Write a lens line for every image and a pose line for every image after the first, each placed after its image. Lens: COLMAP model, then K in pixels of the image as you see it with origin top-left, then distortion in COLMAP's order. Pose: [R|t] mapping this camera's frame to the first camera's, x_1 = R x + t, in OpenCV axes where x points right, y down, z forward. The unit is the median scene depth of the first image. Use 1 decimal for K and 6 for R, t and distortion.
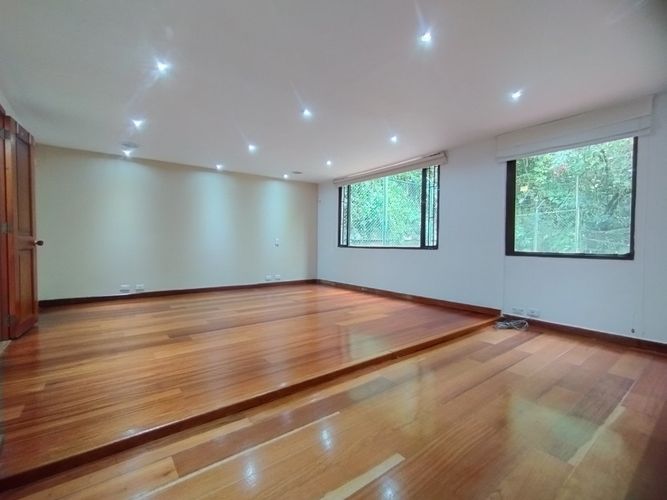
lens RADIAL K [[308.4, 0, 333.3], [0, 308.4, 252.2], [0, 0, 1]] dist [-0.003926, 0.002698]
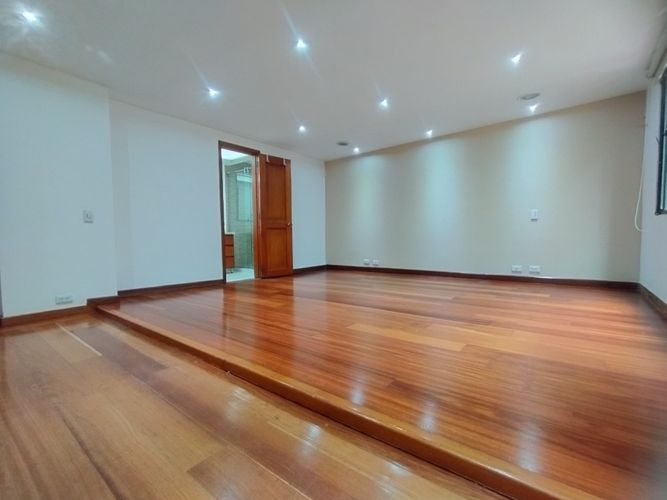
lens RADIAL K [[308.4, 0, 332.9], [0, 308.4, 250.1], [0, 0, 1]] dist [-0.003926, 0.002698]
pose [[0.222643, 0.030330, -0.974428, 0.415386], [-0.008794, 0.999538, 0.029102, 0.029393], [0.974860, 0.002090, 0.222807, 0.502475]]
